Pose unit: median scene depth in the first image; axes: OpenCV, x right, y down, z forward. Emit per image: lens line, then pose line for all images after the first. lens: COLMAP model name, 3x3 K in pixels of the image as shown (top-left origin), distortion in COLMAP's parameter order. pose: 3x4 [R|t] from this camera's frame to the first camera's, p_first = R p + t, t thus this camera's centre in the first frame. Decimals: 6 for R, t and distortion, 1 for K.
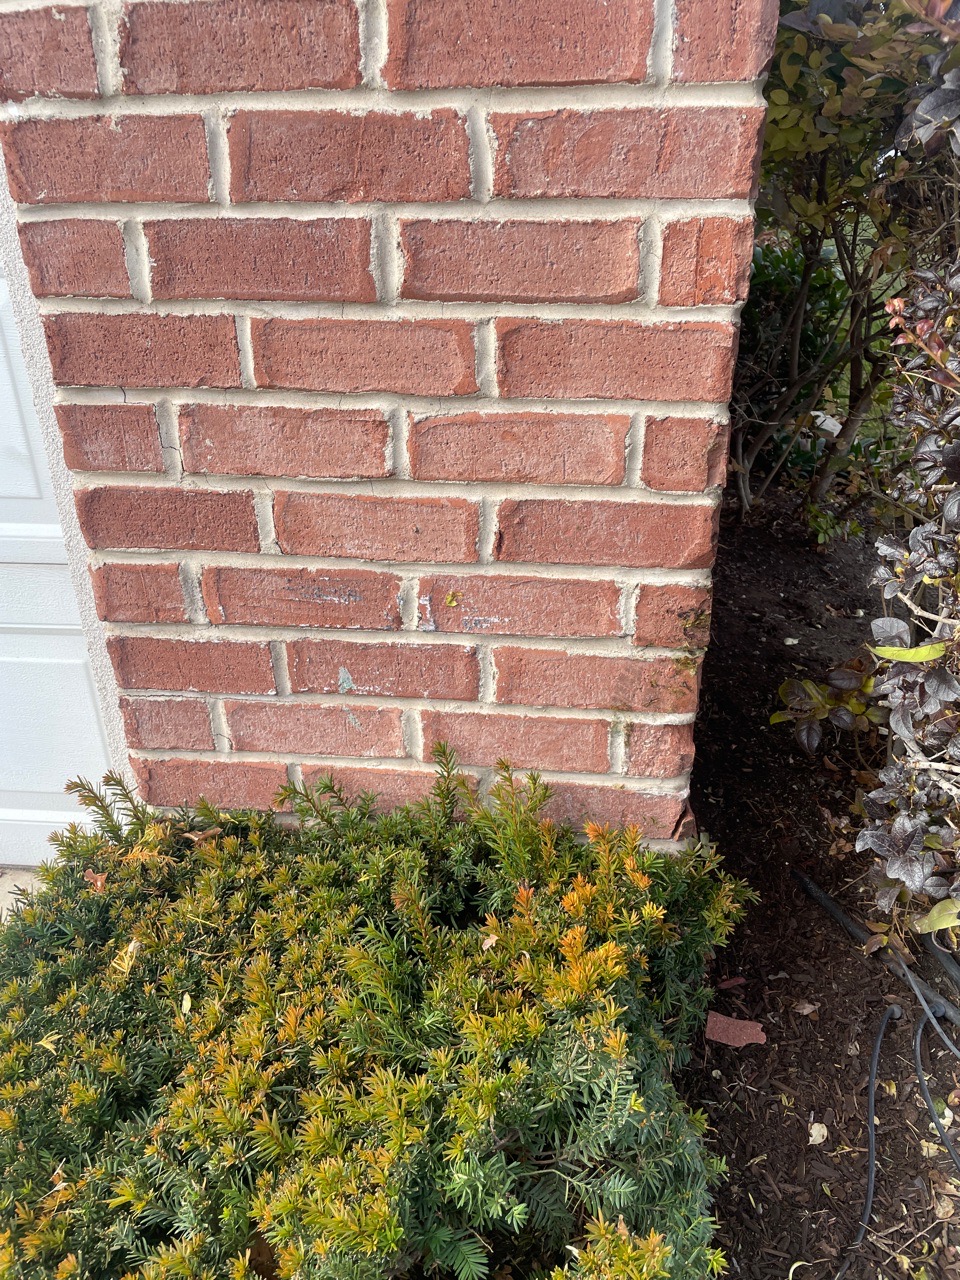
lens RADIAL K [[971.5, 0, 477.5], [0, 971.5, 640.0], [0, 0, 1]] dist [0.057200, -0.086496]
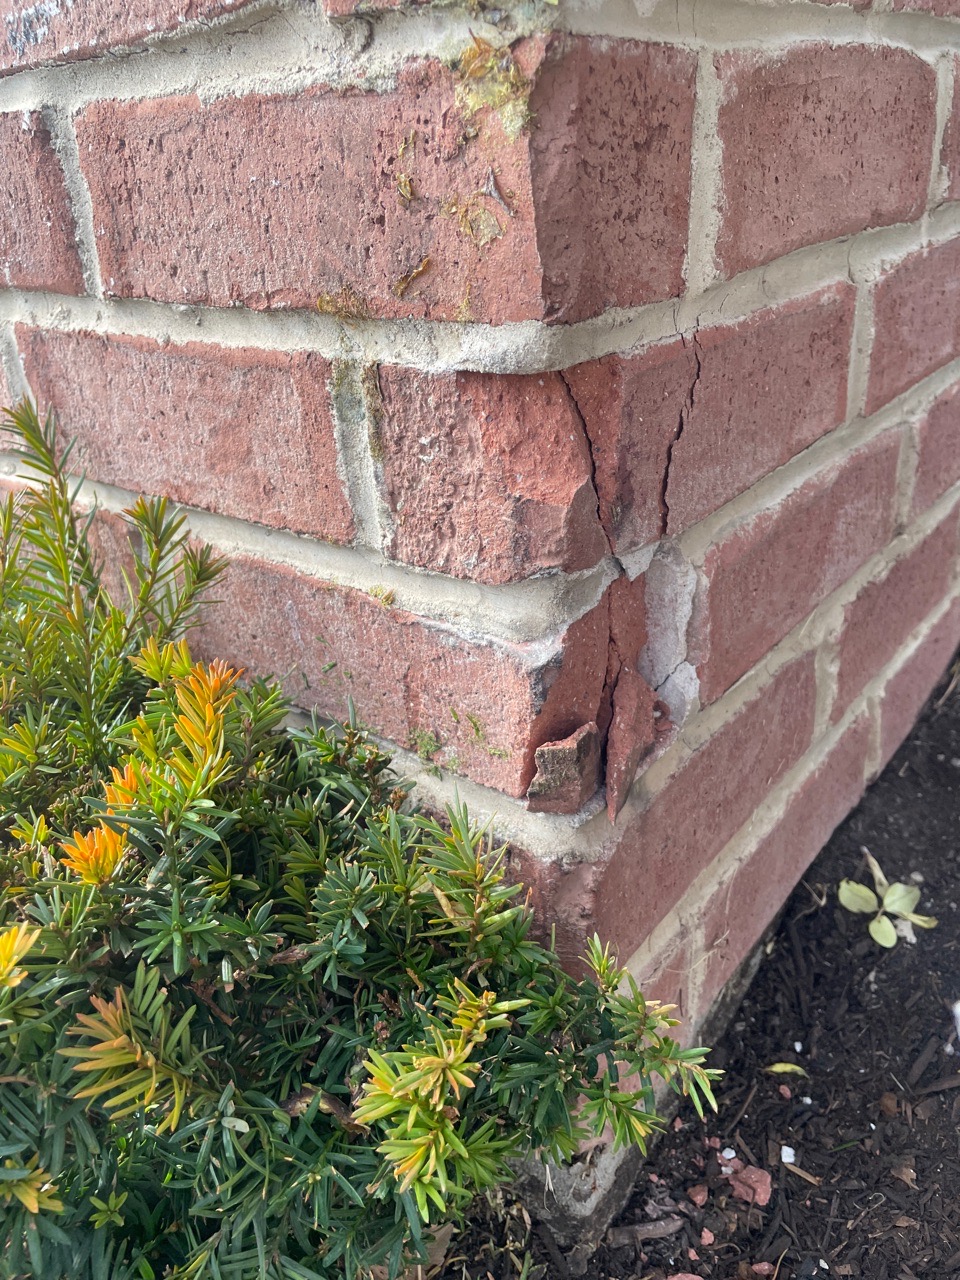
lens RADIAL K [[971.5, 0, 488.9], [0, 971.5, 650.9], [0, 0, 1]] dist [0.057200, -0.086496]
pose [[0.852706, 0.201587, -0.481928, 0.392116], [-0.188583, 0.979121, 0.075888, 0.158863], [0.487164, 0.026173, 0.872918, 0.846847]]
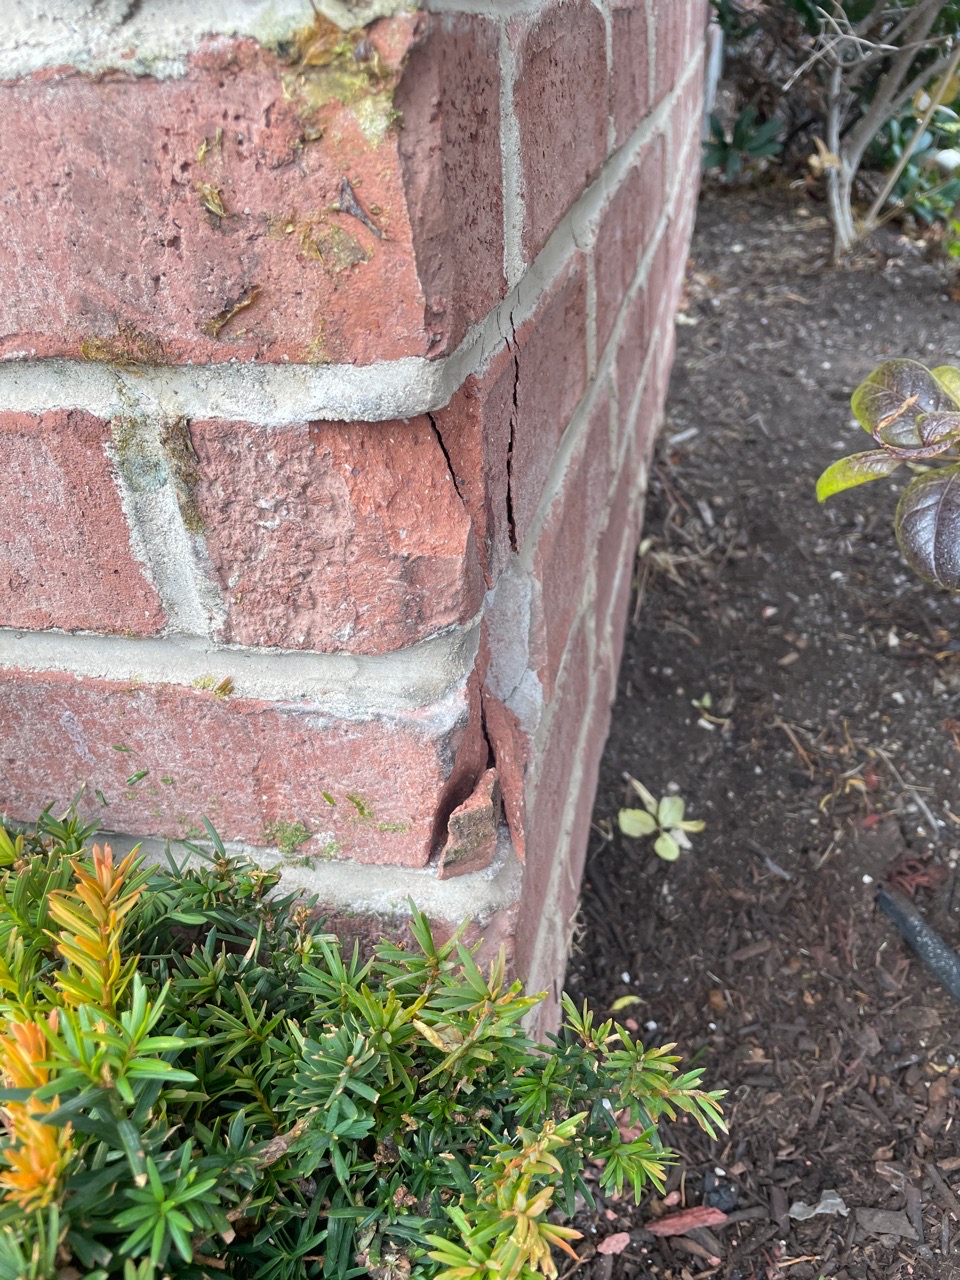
lens RADIAL K [[971.5, 0, 486.0], [0, 971.5, 650.3], [0, 0, 1]] dist [0.057200, -0.086496]
pose [[0.995151, 0.010032, -0.097843, 0.286545], [0.000344, 0.994424, 0.105456, 0.129627], [0.098355, -0.104979, 0.989599, 0.856133]]
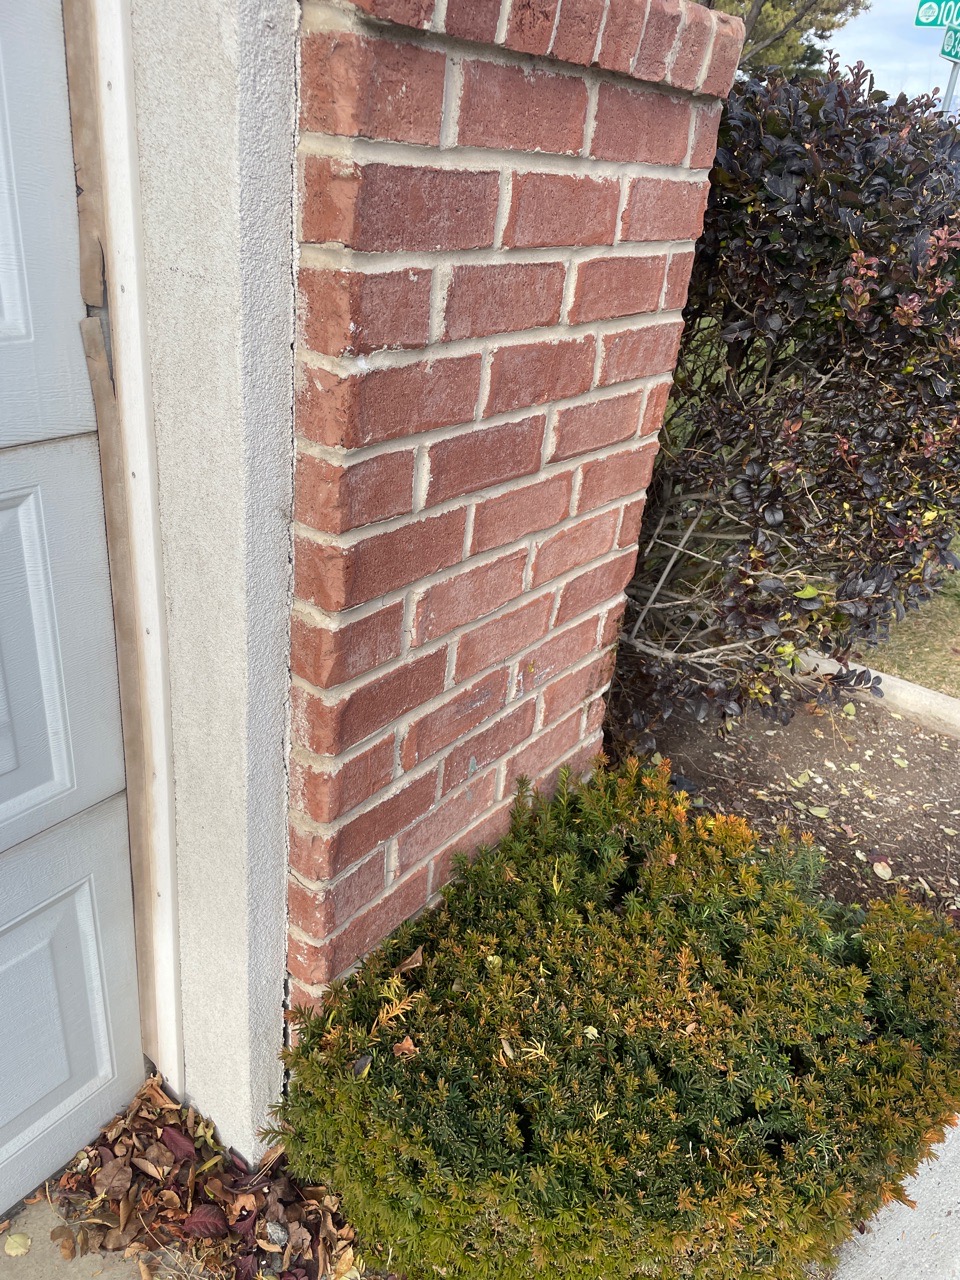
lens RADIAL K [[971.5, 0, 479.8], [0, 971.5, 642.1], [0, 0, 1]] dist [0.057200, -0.086496]
pose [[0.486719, -0.347344, 0.801534, -1.186433], [0.301031, 0.928040, 0.219369, -0.413629], [-0.820052, 0.134516, 0.556256, 0.343163]]
